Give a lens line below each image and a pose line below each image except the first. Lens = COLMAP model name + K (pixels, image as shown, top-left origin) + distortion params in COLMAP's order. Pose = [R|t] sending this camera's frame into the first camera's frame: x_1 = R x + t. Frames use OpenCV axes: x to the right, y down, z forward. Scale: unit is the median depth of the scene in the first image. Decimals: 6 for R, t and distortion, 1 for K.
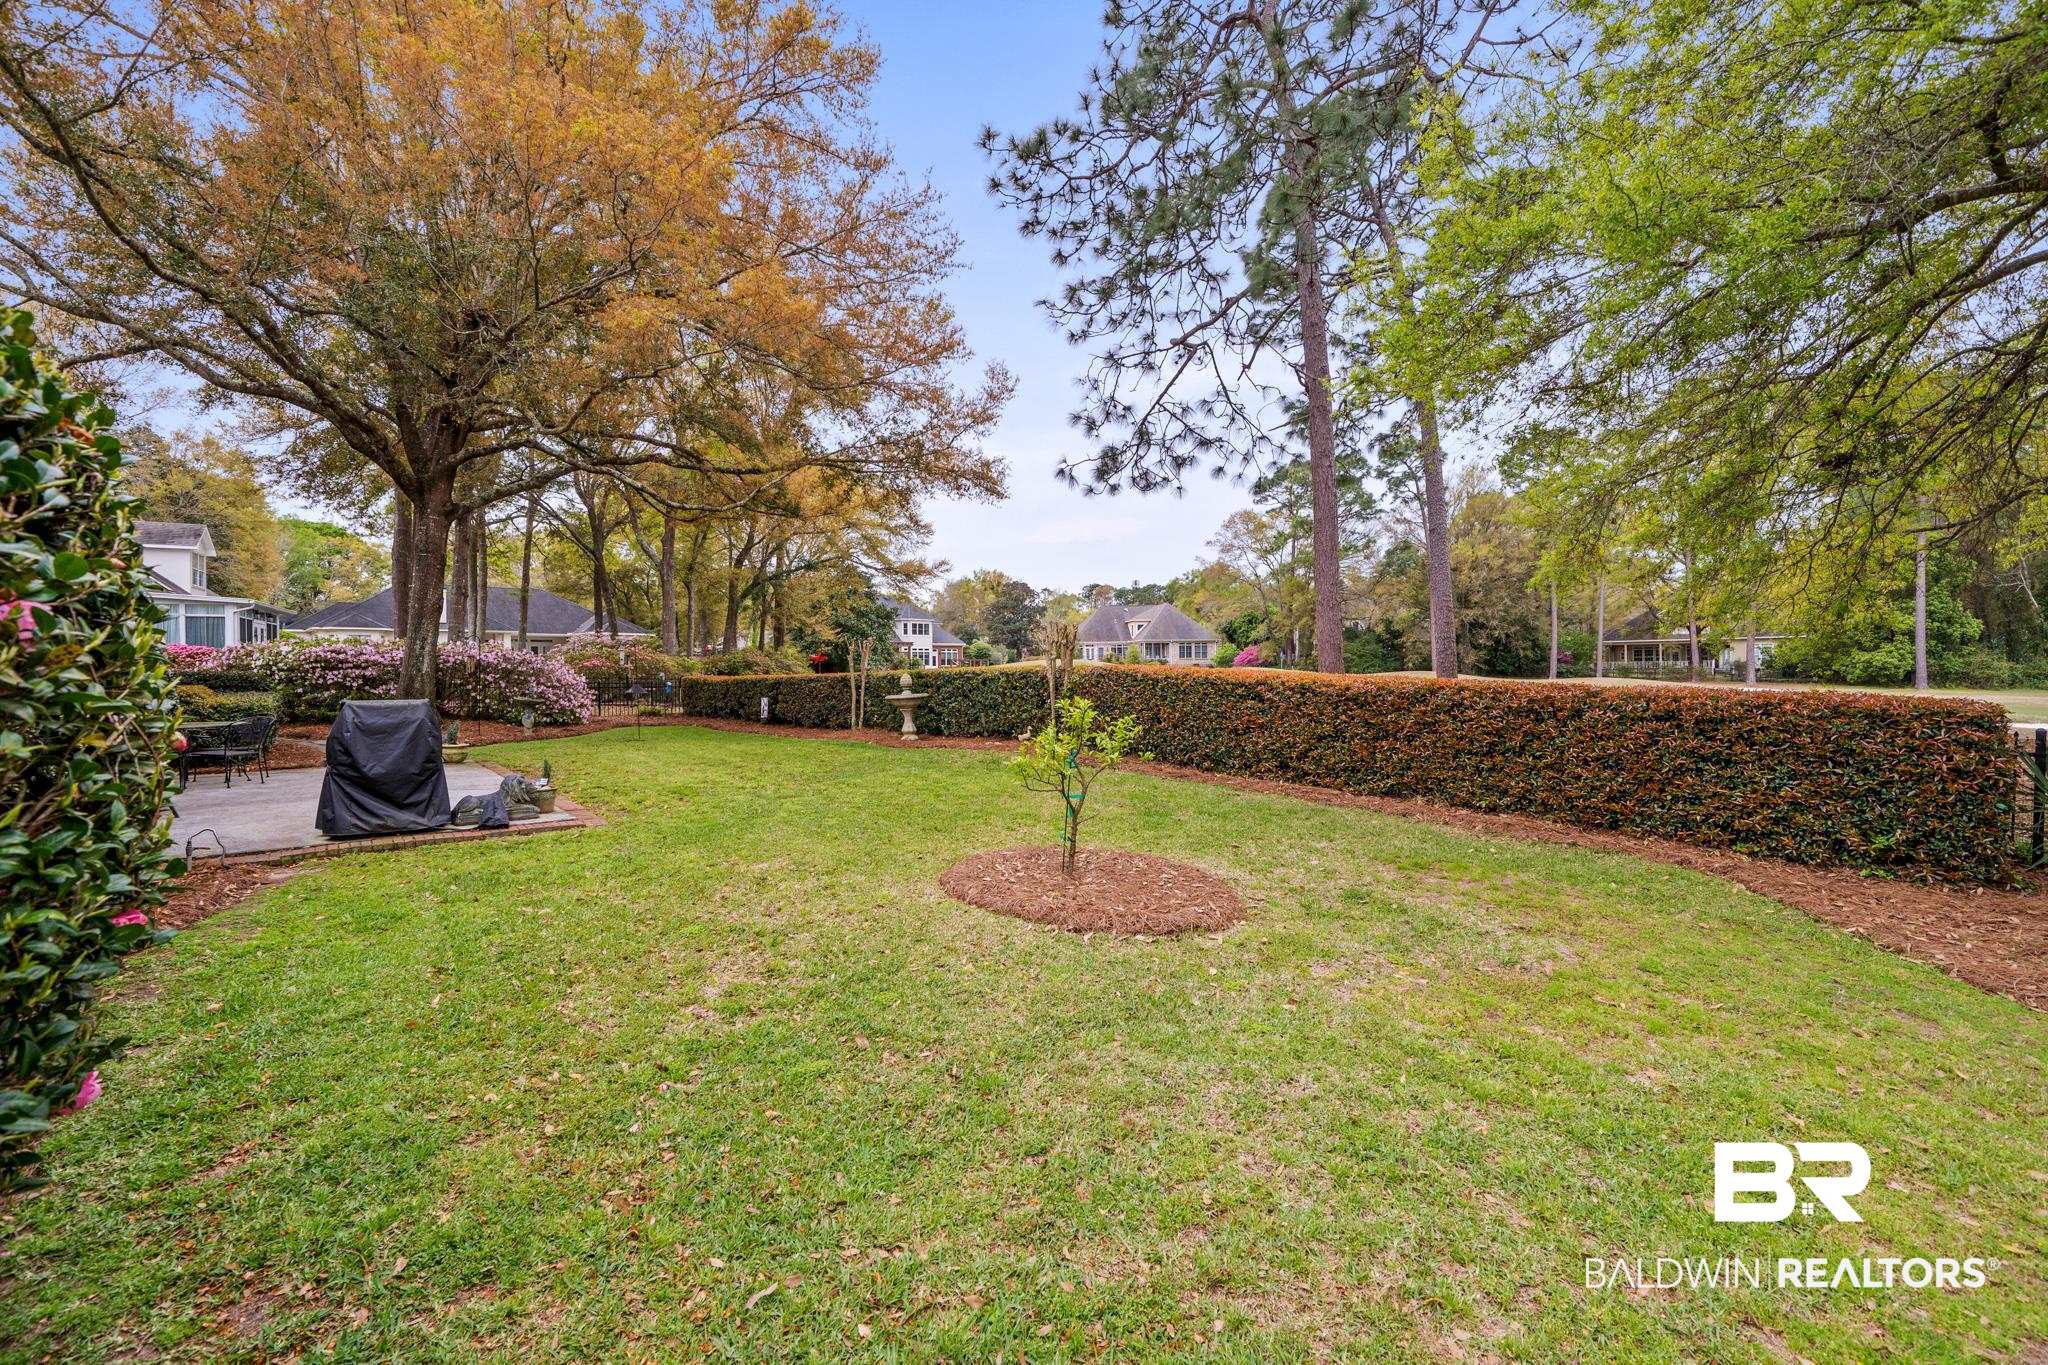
lens RADIAL K [[838.0, 0, 1024.0], [0, 838.0, 682.5], [0, 0, 1]] dist [0.000300, 0.000102]
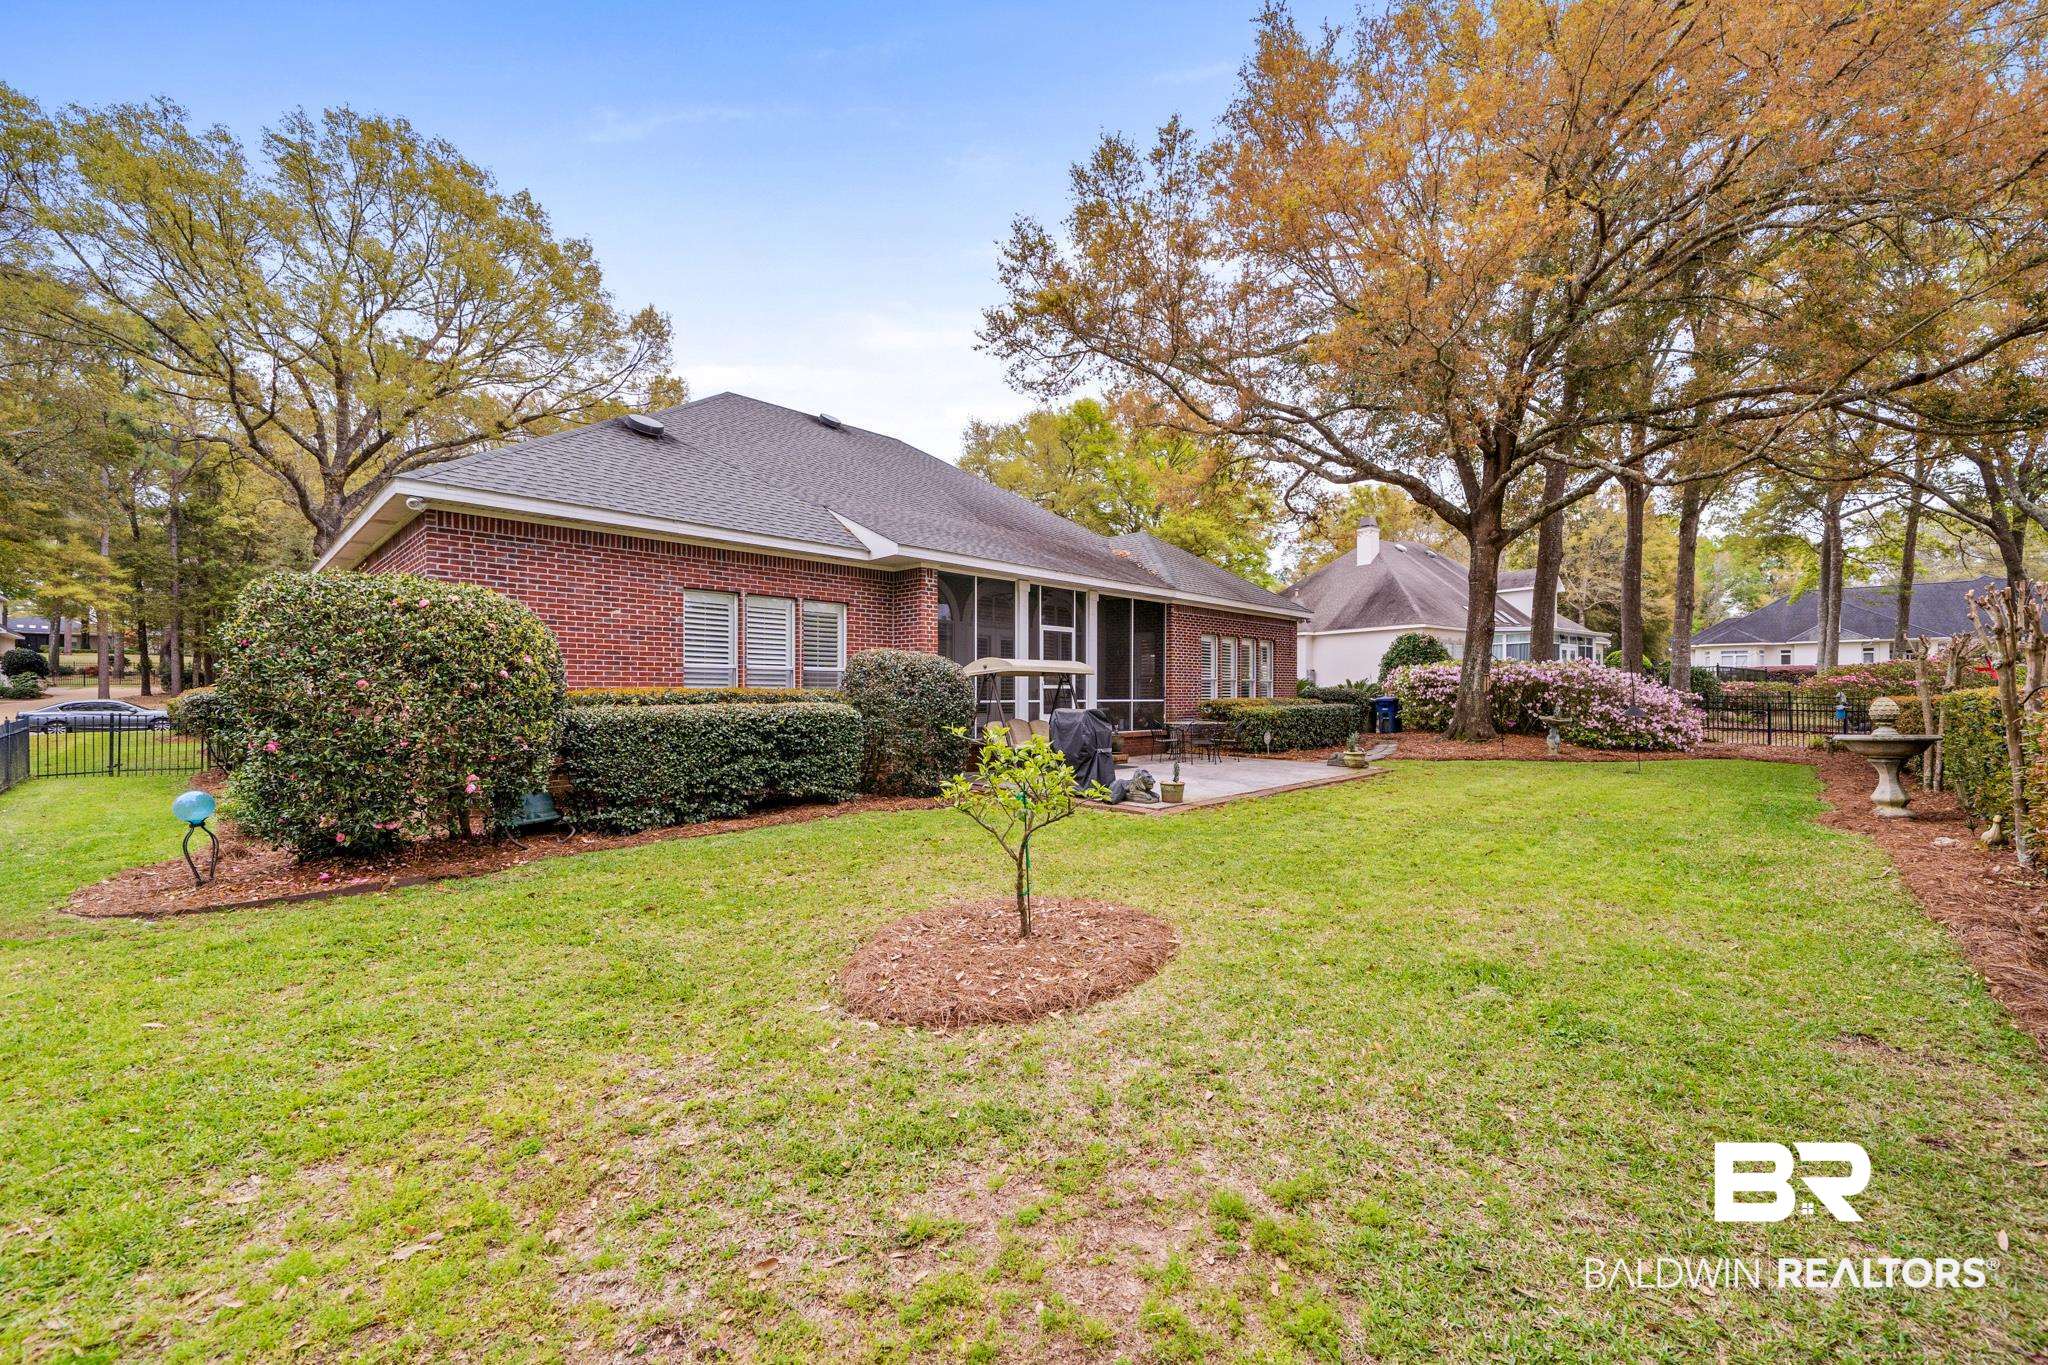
lens RADIAL K [[826.0, 0, 1026.6], [0, 826.0, 705.4], [0, 0, 1]] dist [-0.000667, -0.000419]
pose [[0.074753, 0.023492, -0.996925, 0.270597], [-0.015316, 0.999632, 0.022408, -0.006257], [0.997084, 0.013594, 0.075086, 0.286086]]
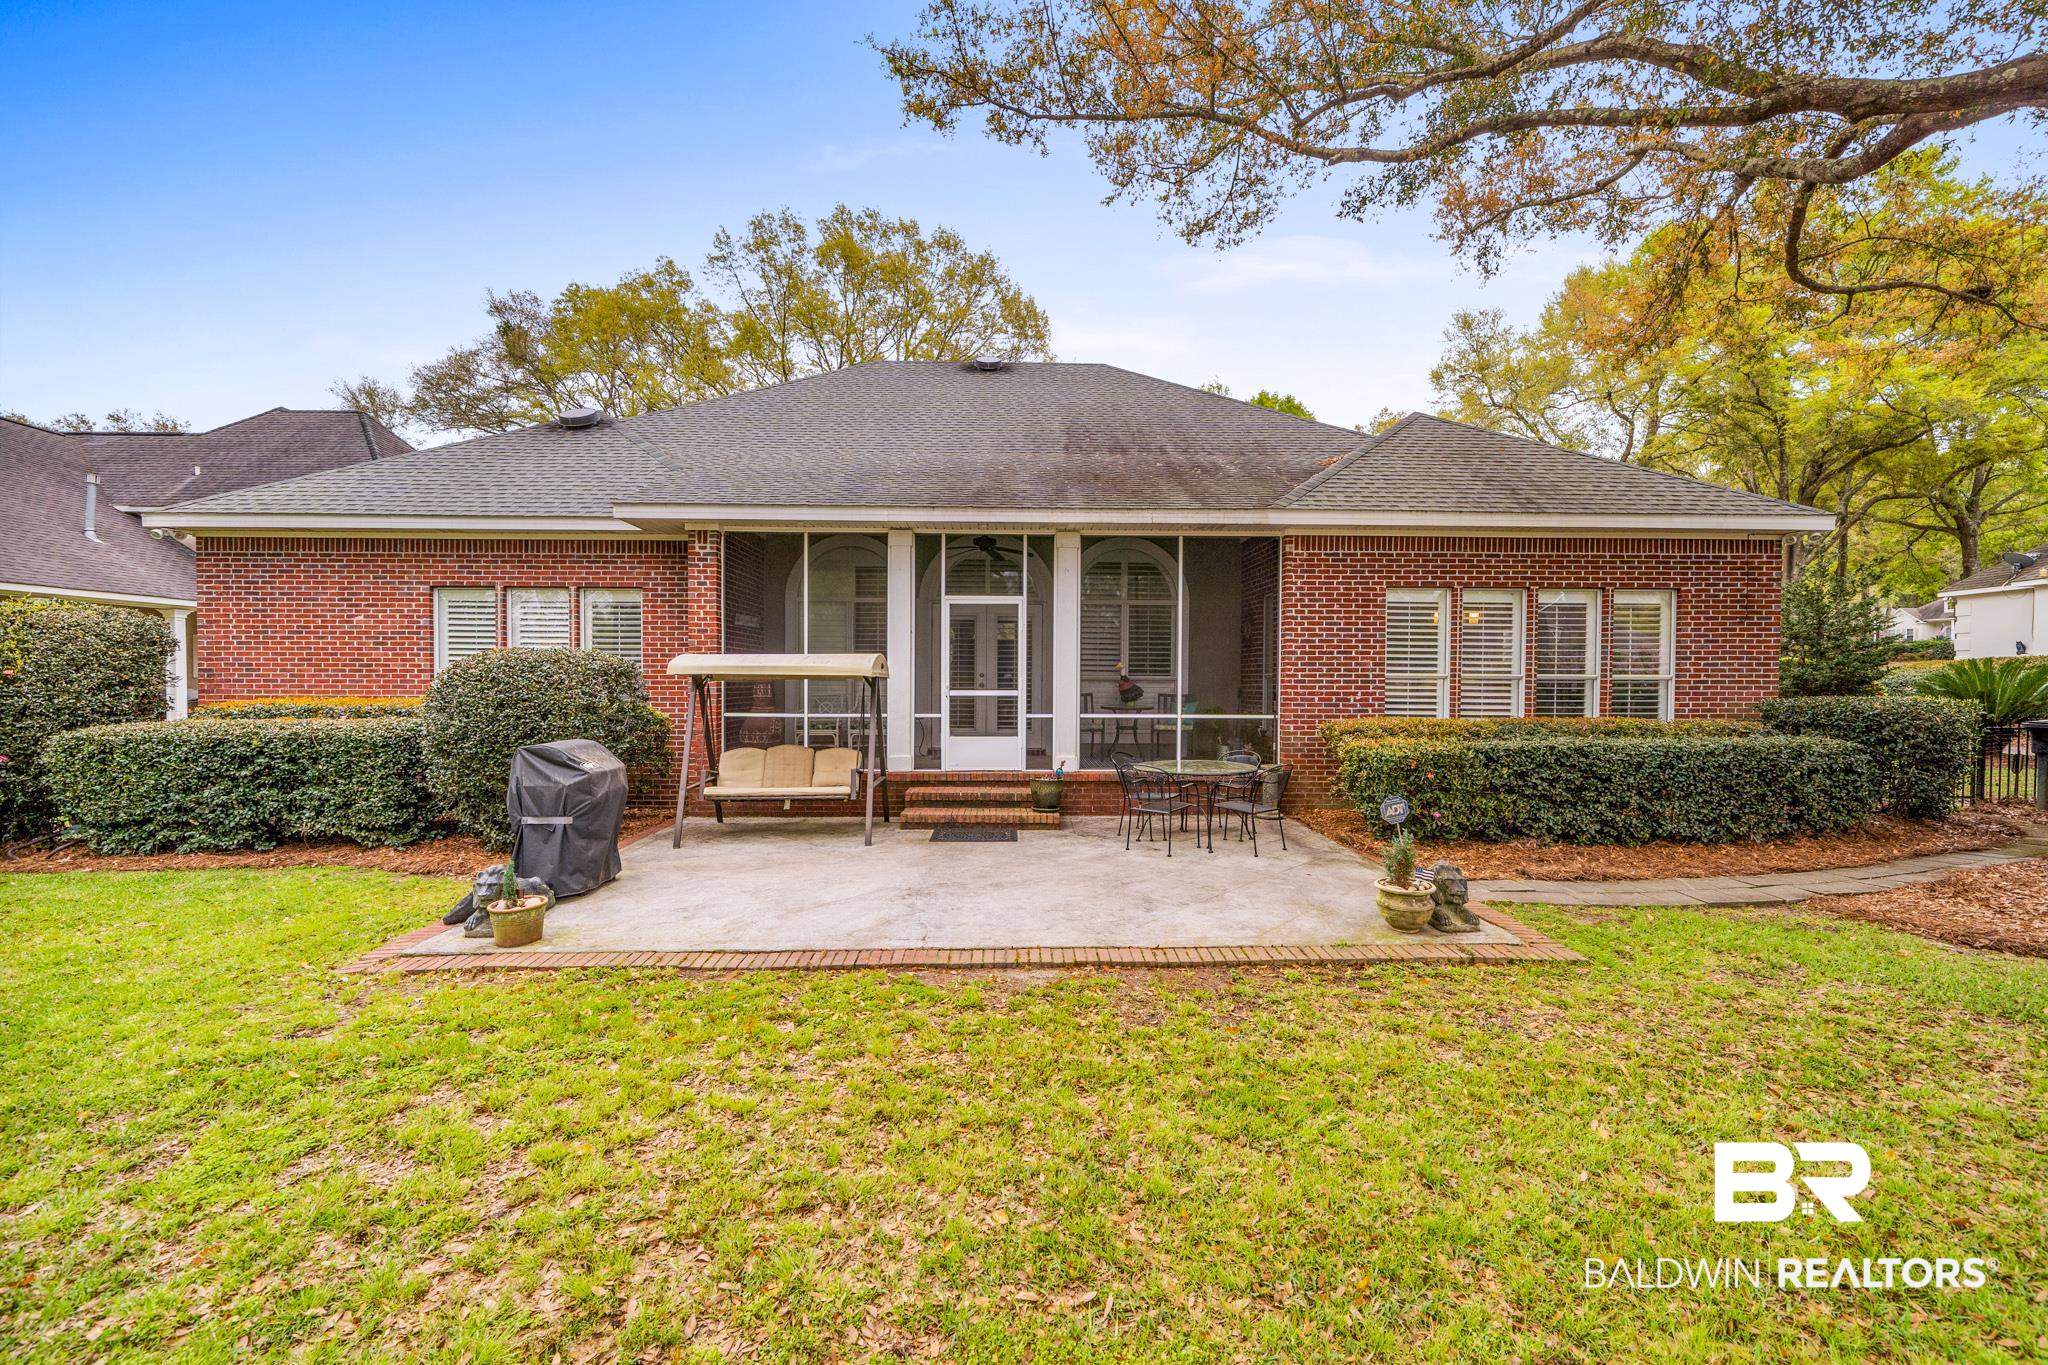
lens RADIAL K [[826.0, 0, 1026.6], [0, 826.0, 705.4], [0, 0, 1]] dist [-0.000667, -0.000419]
pose [[-0.639029, 0.020852, -0.768900, -0.139508], [-0.005399, 0.999486, 0.031592, -0.014956], [0.769164, 0.024339, -0.638588, 0.695270]]
